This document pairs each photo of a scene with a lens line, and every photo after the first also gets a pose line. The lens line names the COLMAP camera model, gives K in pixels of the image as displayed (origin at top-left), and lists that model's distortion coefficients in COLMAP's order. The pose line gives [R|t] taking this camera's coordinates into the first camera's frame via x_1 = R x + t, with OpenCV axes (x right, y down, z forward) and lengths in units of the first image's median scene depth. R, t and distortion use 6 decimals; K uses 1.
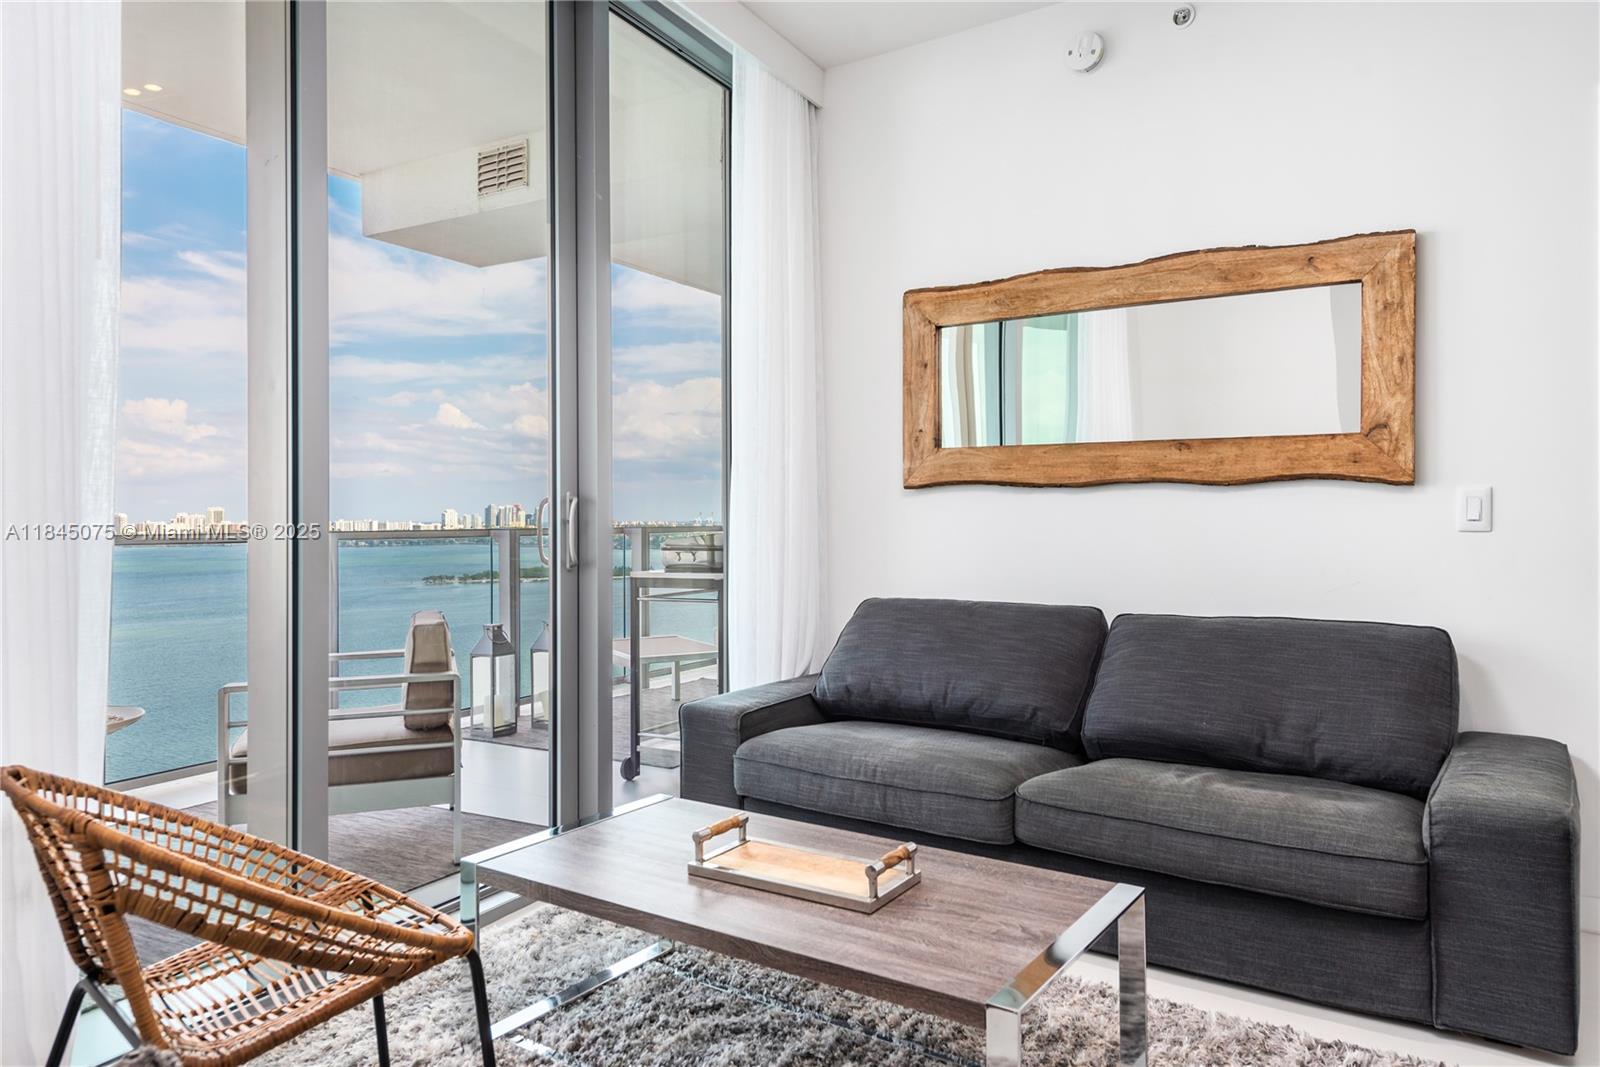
lens RADIAL K [[1064.1, 0, 807.6], [0, 1064.1, 517.1], [0, 0, 1]] dist [0.021763, -0.012891]
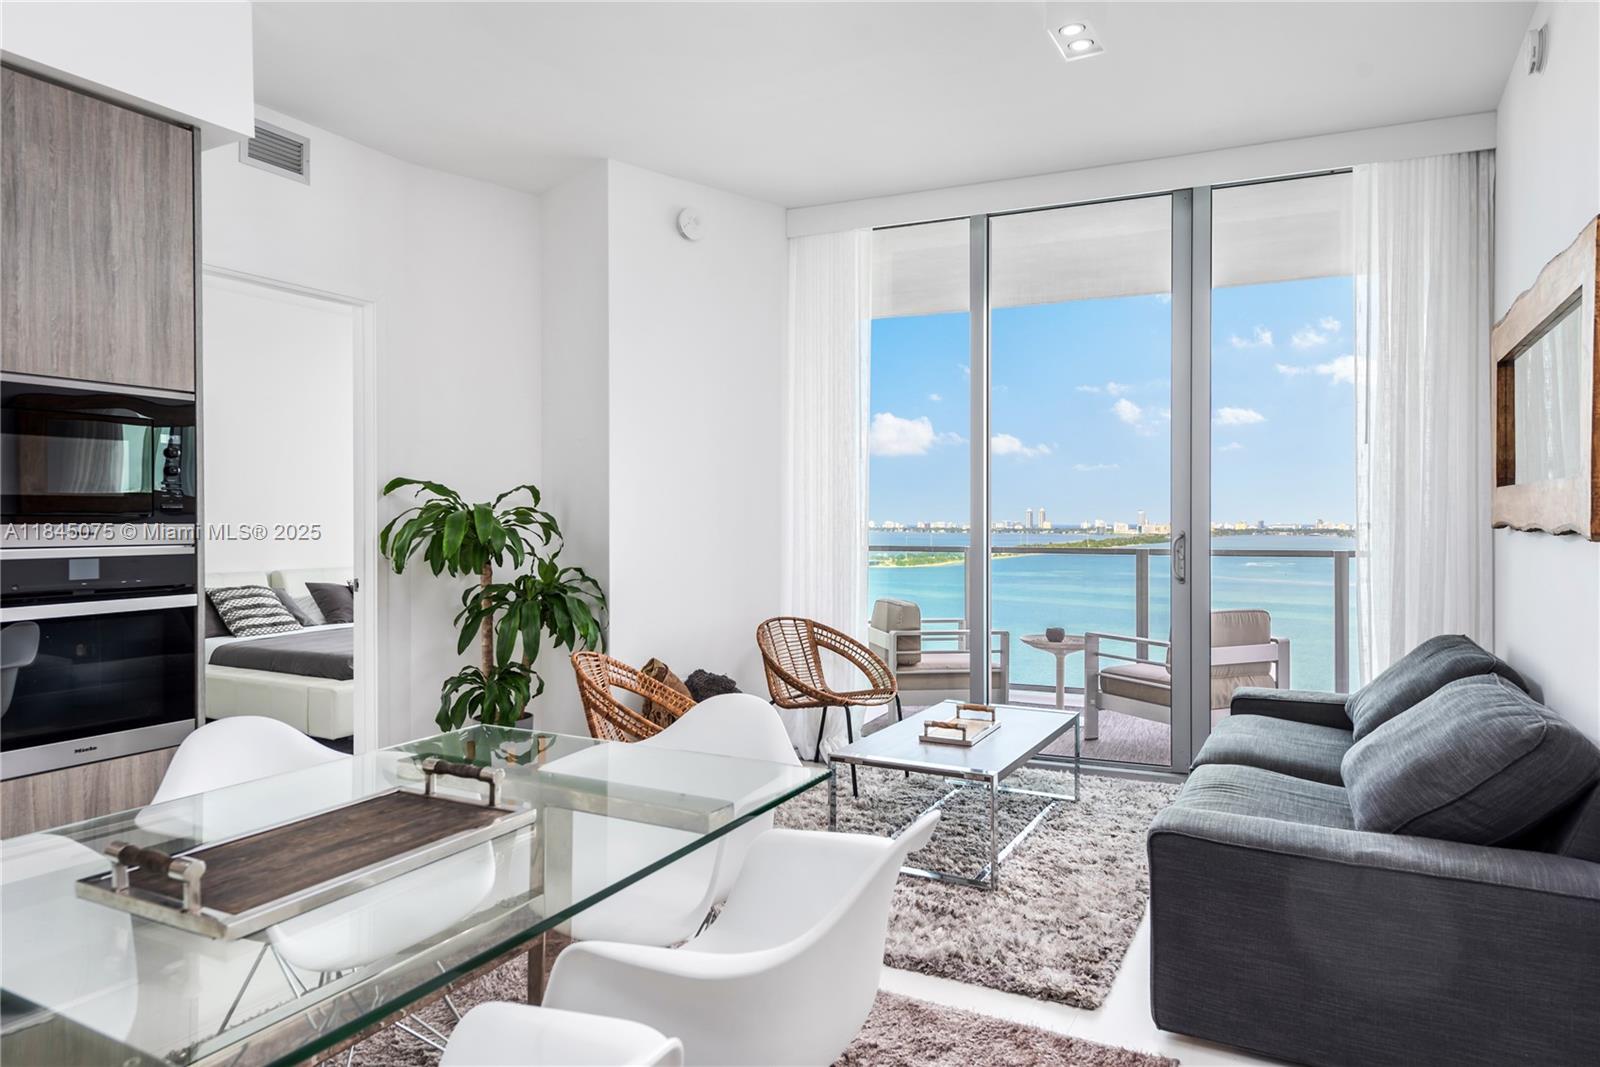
lens RADIAL K [[986.3, 0, 799.4], [0, 986.3, 531.3], [0, 0, 1]] dist [0.015628, -0.002925]
pose [[0.085582, 0.013182, -0.996244, 1.131657], [-0.000655, 0.999913, 0.013175, -0.042646], [0.996331, -0.000475, 0.085583, 0.330721]]
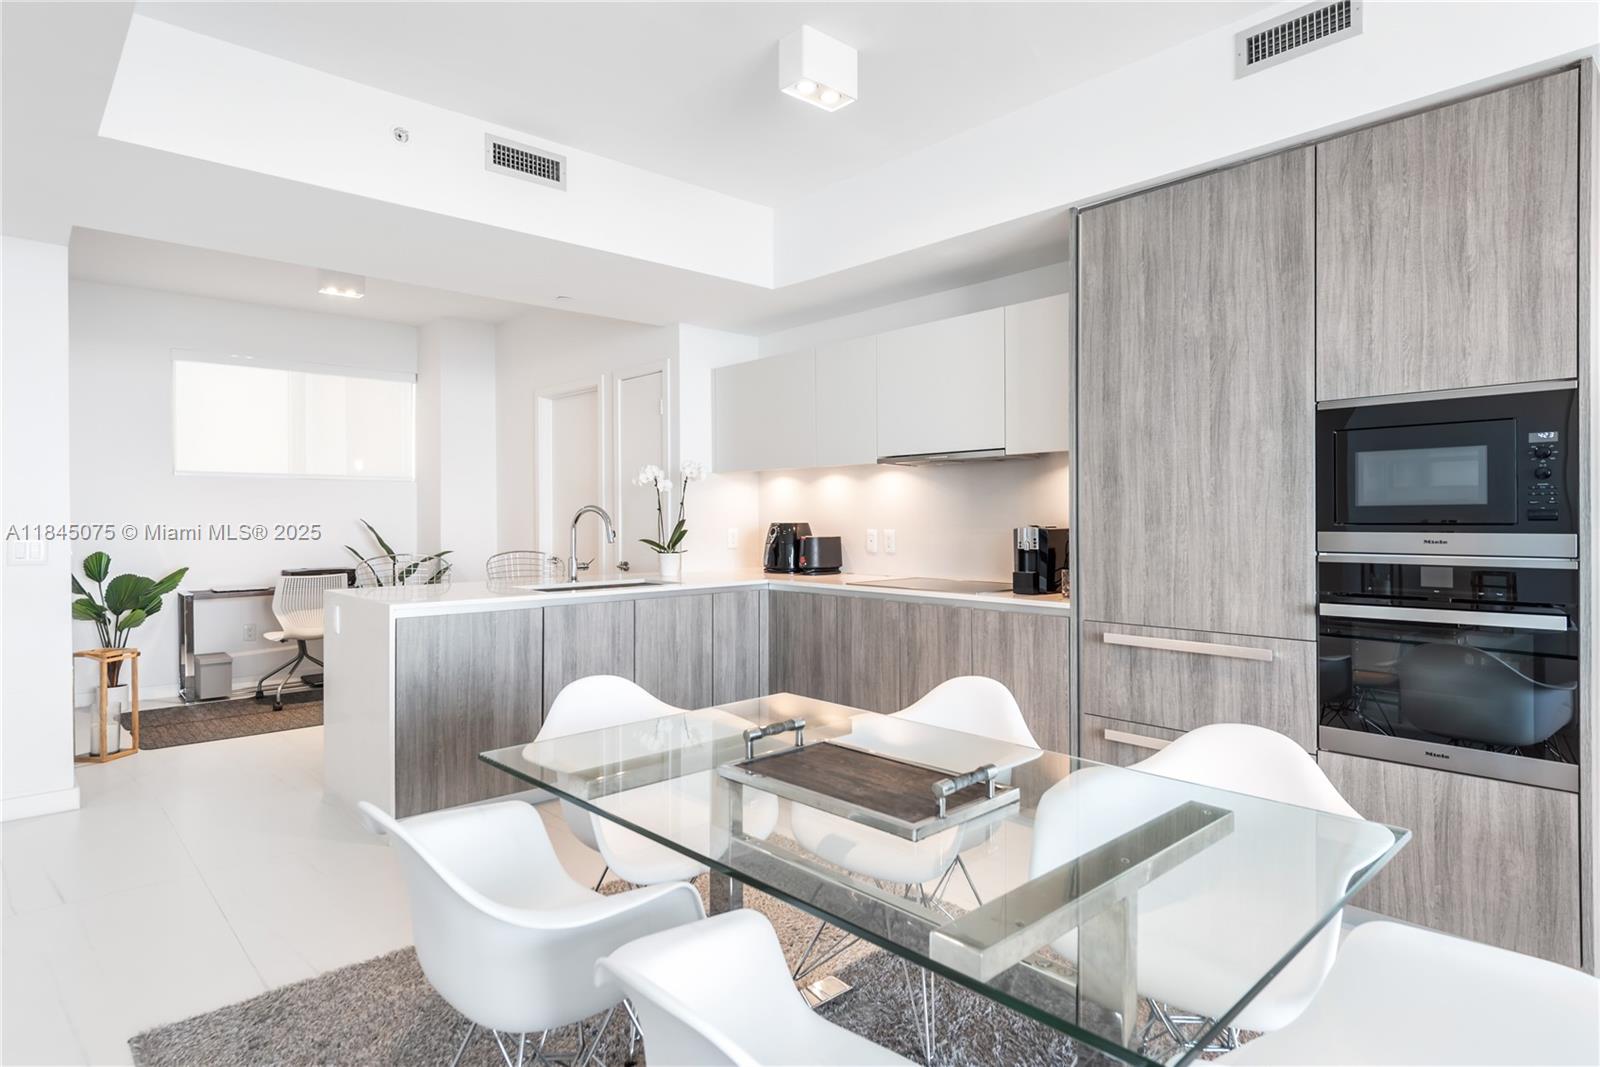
lens RADIAL K [[908.0, 0, 795.1], [0, 908.0, 517.5], [0, 0, 1]] dist [0.016362, -0.000121]
pose [[-0.969219, 0.006624, 0.246111, 0.587895], [0.007070, 0.999975, 0.000931, -0.054503], [-0.246099, 0.002642, -0.969241, 0.693055]]
